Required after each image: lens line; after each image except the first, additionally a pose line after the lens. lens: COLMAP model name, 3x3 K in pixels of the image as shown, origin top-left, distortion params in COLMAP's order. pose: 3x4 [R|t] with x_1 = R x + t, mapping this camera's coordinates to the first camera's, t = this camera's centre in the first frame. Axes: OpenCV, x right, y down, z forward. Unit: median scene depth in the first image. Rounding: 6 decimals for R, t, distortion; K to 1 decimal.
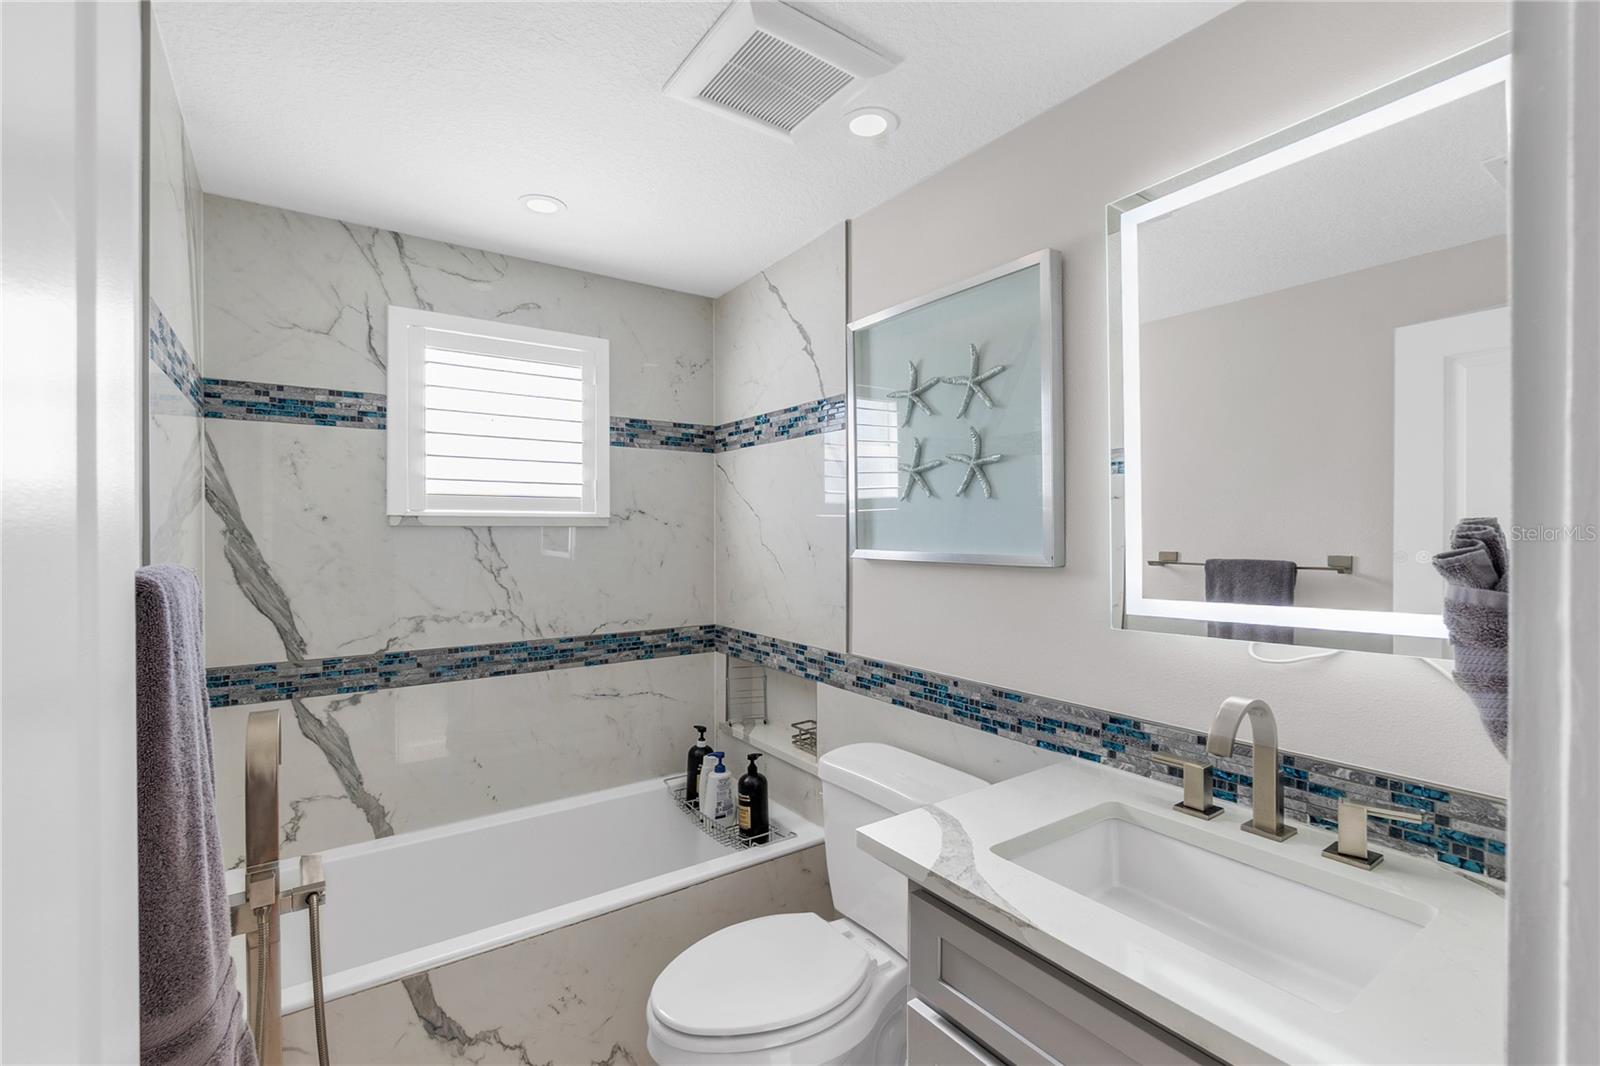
lens RADIAL K [[710.1, 0, 799.7], [0, 710.1, 532.2], [0, 0, 1]] dist [-0.003107, -0.000340]
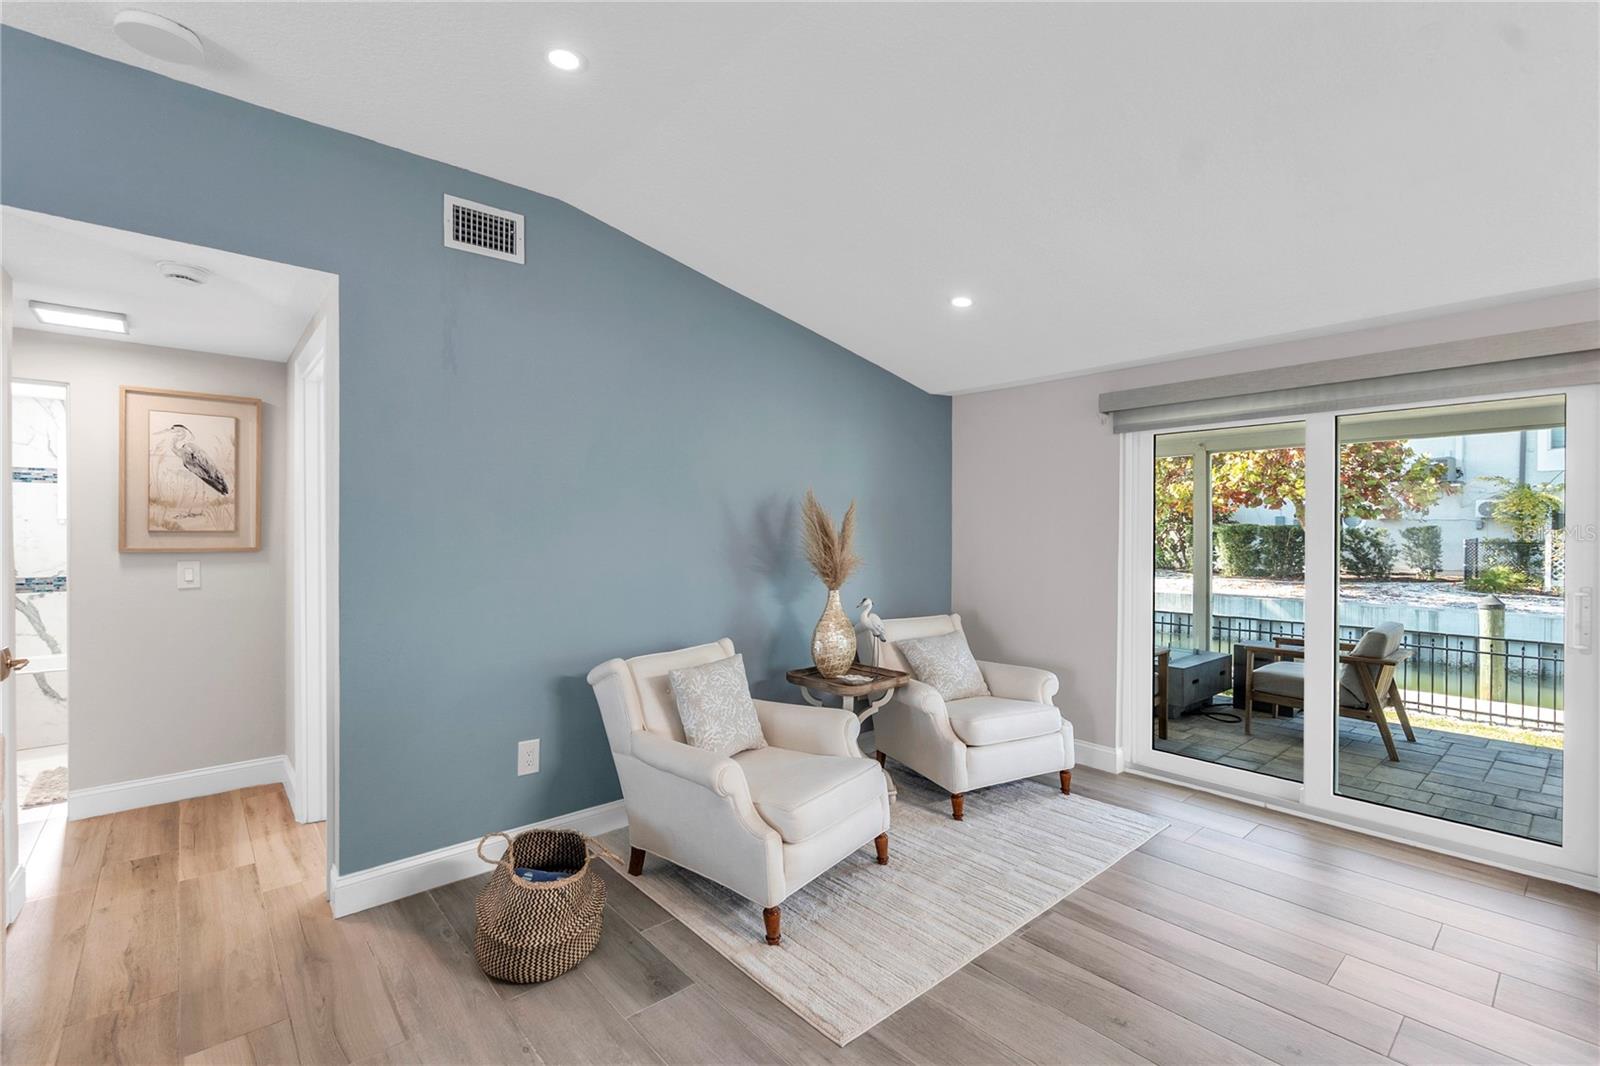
lens RADIAL K [[710.1, 0, 797.3], [0, 710.1, 537.4], [0, 0, 1]] dist [-0.003107, -0.000340]
pose [[0.995314, 0.003628, 0.096622, 1.708493], [-0.004094, 0.999981, 0.004626, 0.017181], [-0.096604, -0.005000, 0.995310, -1.652265]]
